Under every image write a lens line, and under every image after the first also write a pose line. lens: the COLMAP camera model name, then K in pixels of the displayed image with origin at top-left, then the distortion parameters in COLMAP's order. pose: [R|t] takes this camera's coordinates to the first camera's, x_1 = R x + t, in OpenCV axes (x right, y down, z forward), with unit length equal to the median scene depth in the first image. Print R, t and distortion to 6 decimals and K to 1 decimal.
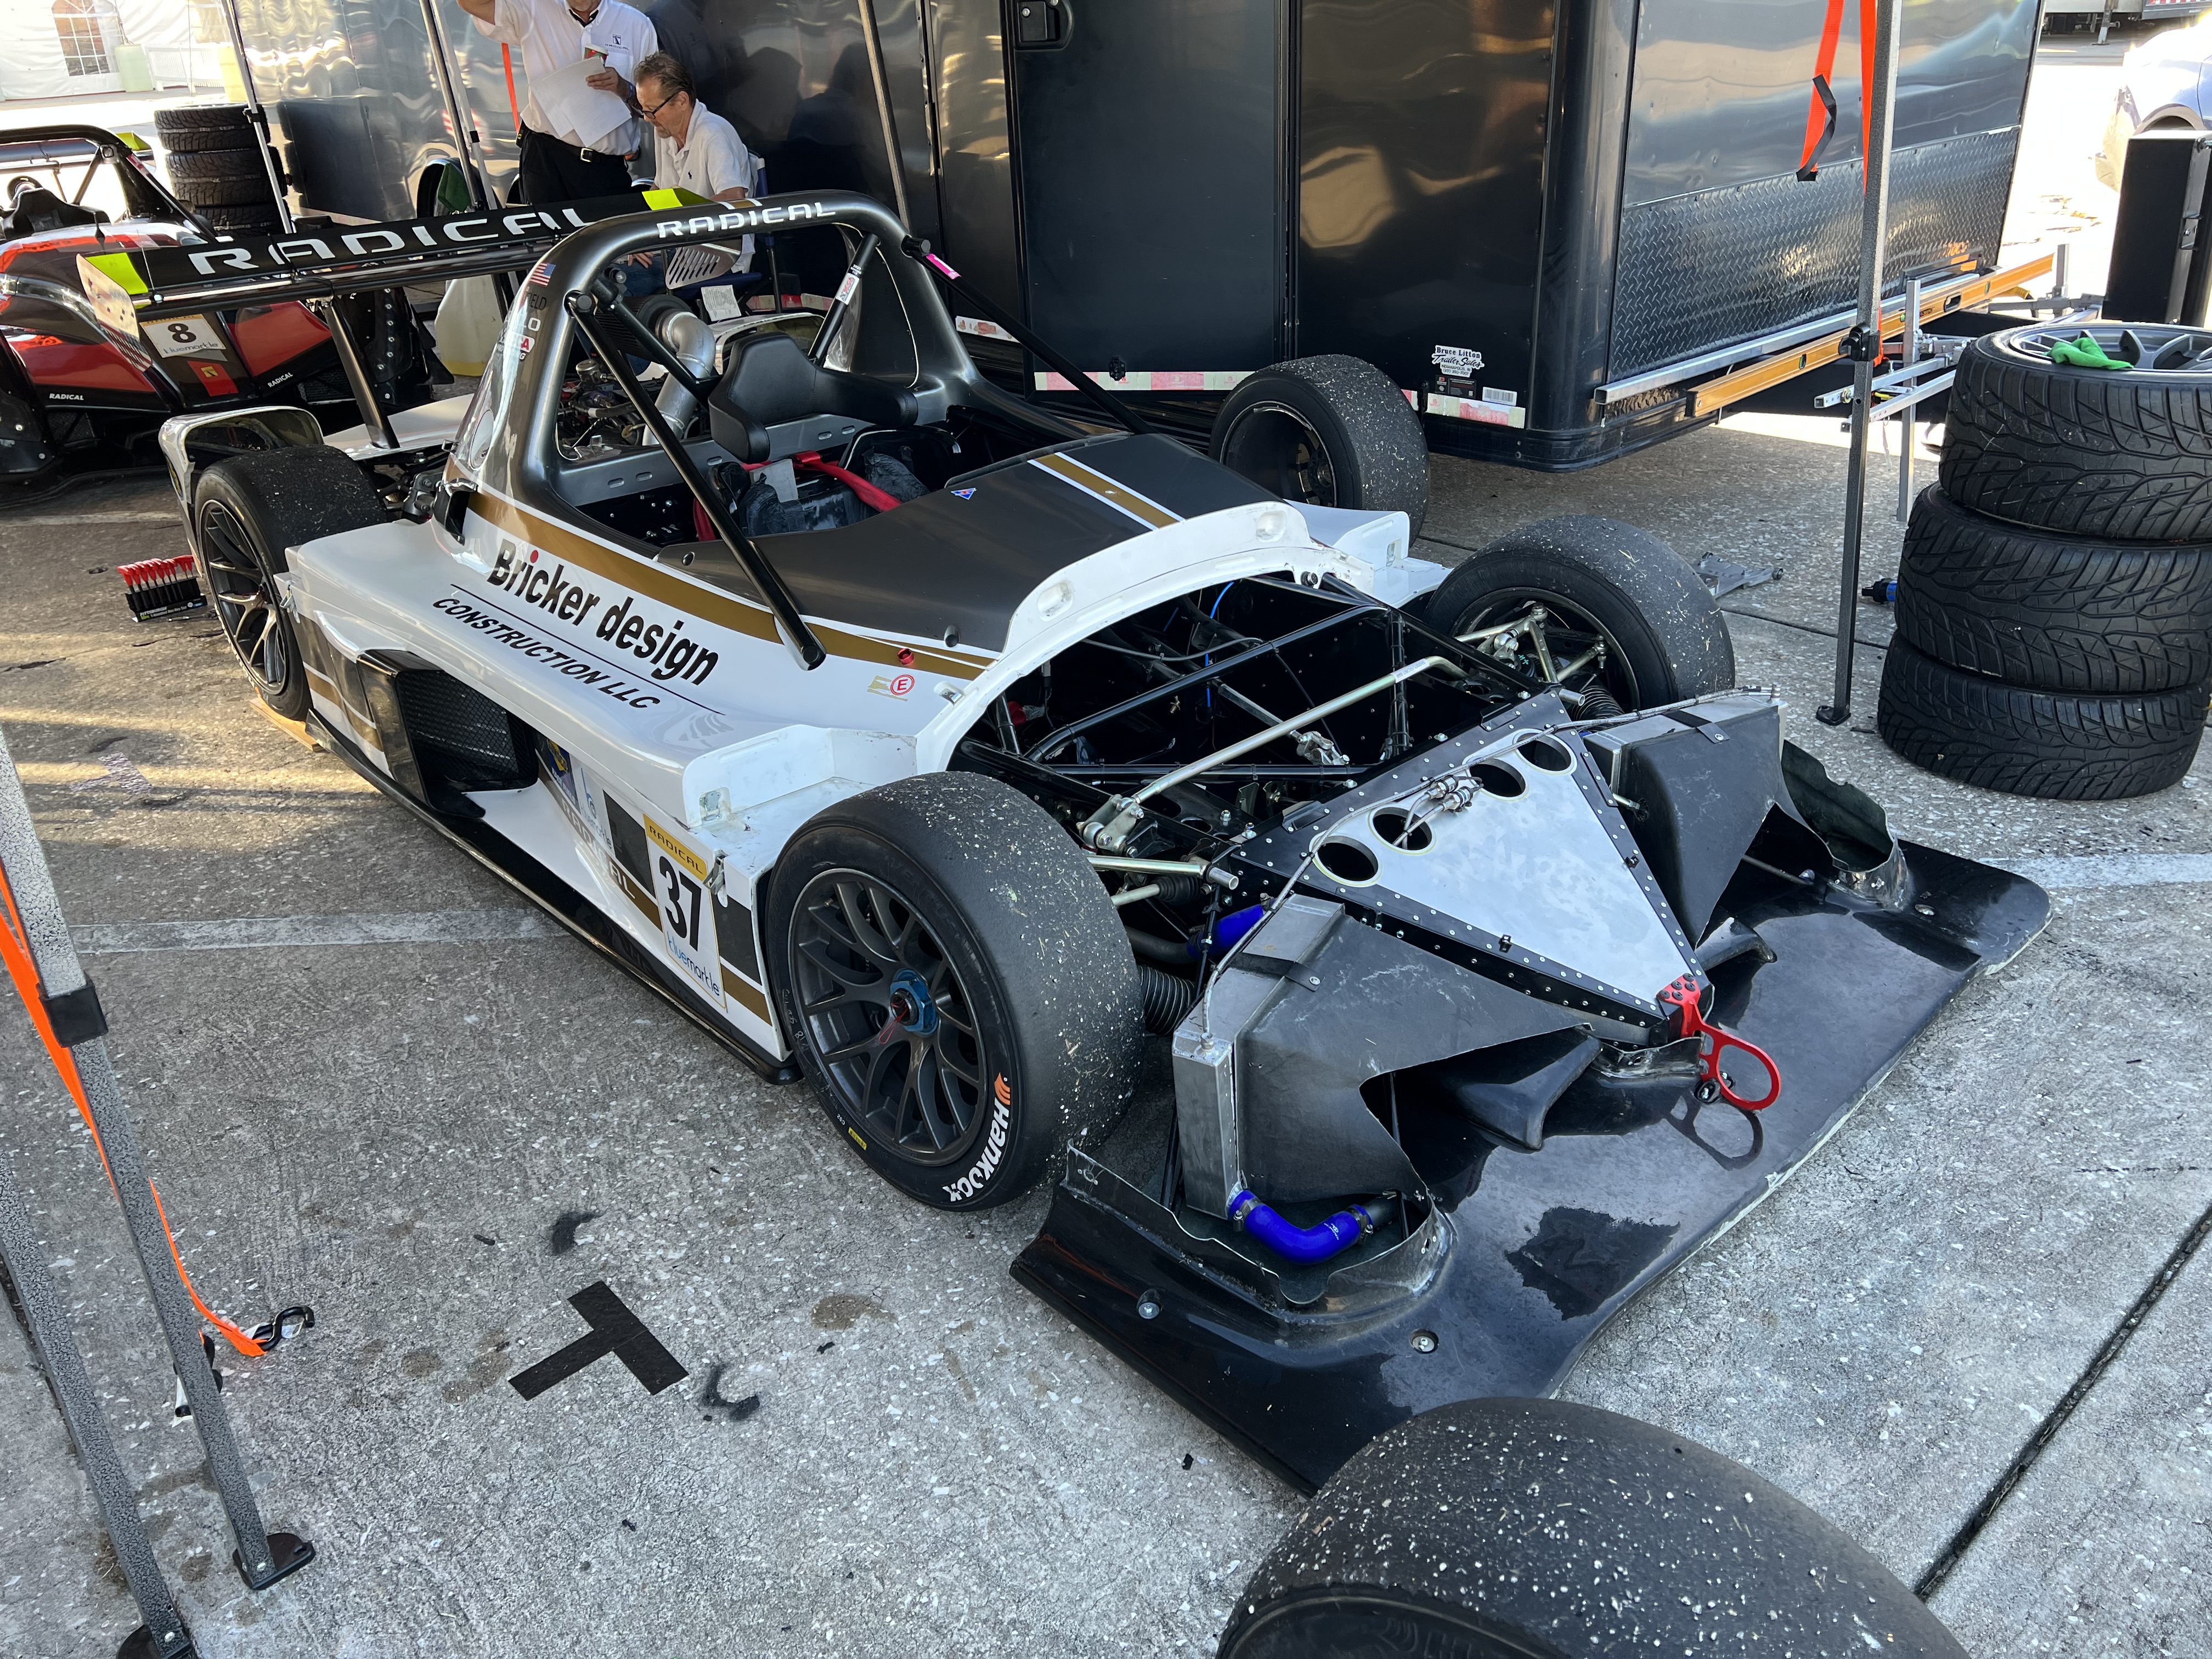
lens RADIAL K [[1712.5, 0, 1112.6], [0, 1712.5, 781.7], [0, 0, 1]] dist [0.046665, -0.063245]
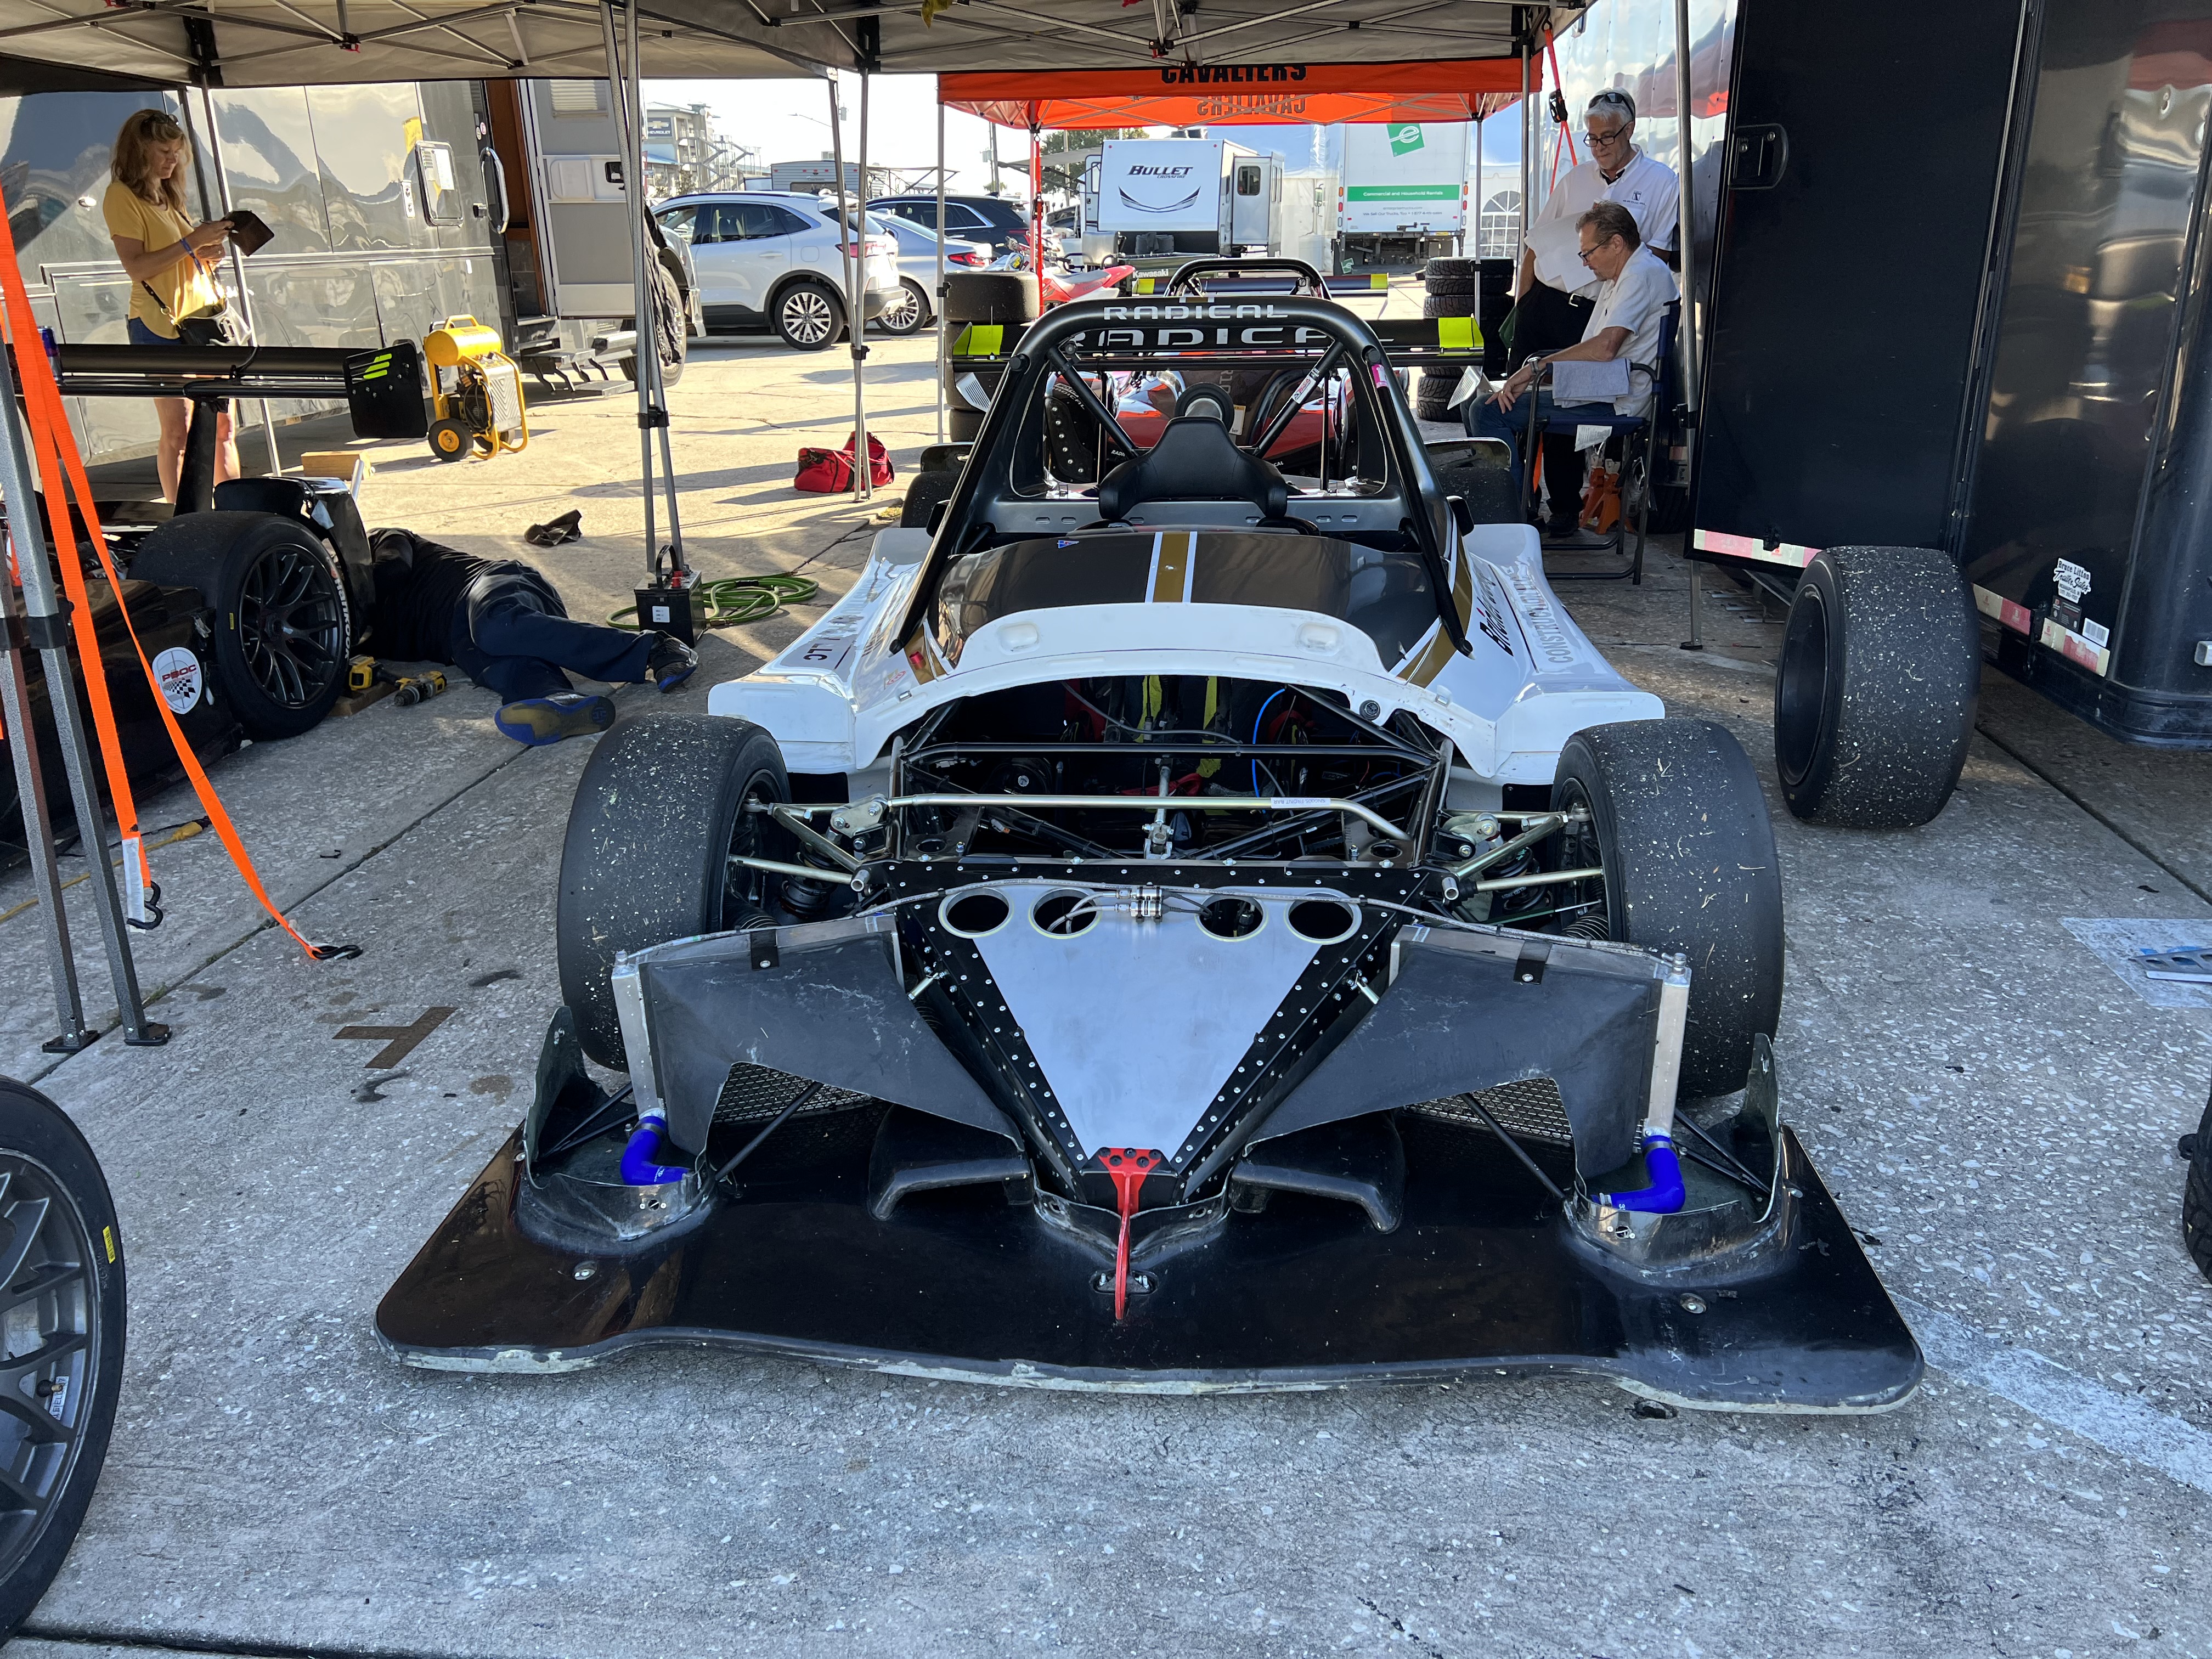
lens RADIAL K [[1712.5, 0, 1112.6], [0, 1712.5, 781.7], [0, 0, 1]] dist [0.046665, -0.063245]
pose [[0.657413, 0.257665, -0.708108, 0.808292], [-0.325520, 0.944623, 0.041513, -0.086698], [0.679592, 0.203212, 0.704883, 0.302282]]
